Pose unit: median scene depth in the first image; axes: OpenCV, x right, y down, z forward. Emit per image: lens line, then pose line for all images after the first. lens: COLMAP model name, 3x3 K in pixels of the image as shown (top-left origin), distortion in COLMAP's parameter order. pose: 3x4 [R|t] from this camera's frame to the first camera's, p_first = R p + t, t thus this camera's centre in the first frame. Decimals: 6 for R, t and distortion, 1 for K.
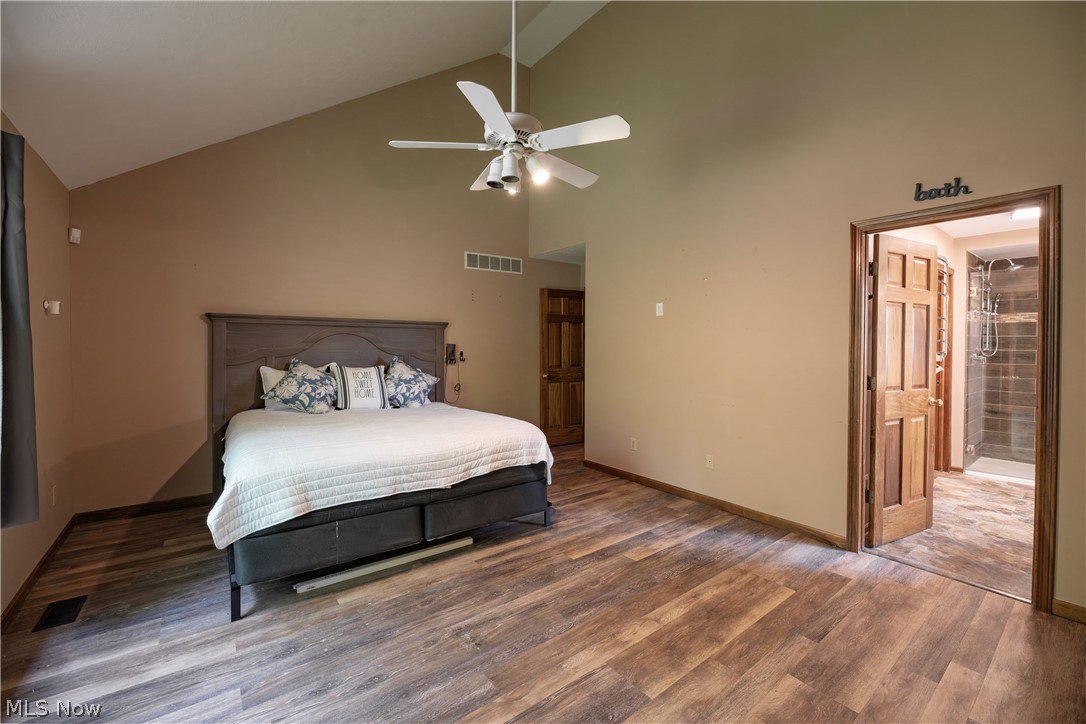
lens RADIAL K [[445.7, 0, 539.8], [0, 445.7, 346.6], [0, 0, 1]] dist [0.001357, -0.004701]
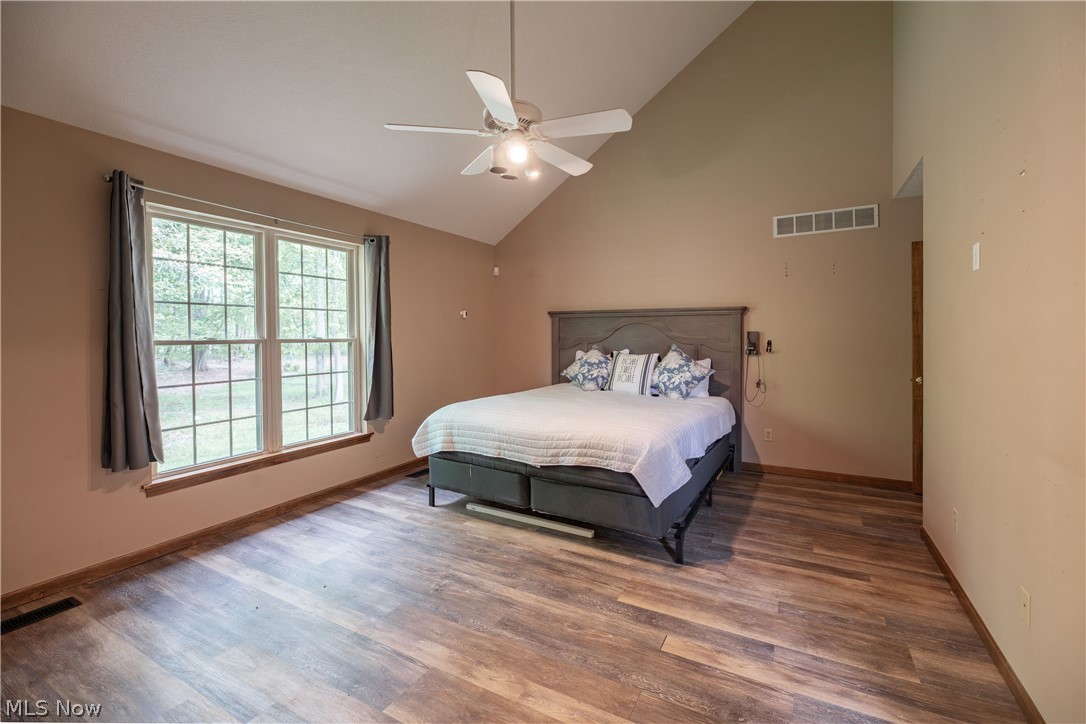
lens RADIAL K [[453.8, 0, 569.0], [0, 453.8, 337.6], [0, 0, 1]] dist [0.000432, -0.005339]
pose [[0.429972, 0.002166, -0.902840, 0.733544], [0.002809, 0.999989, 0.003737, 0.002174], [0.902838, -0.004143, 0.429961, 0.544625]]
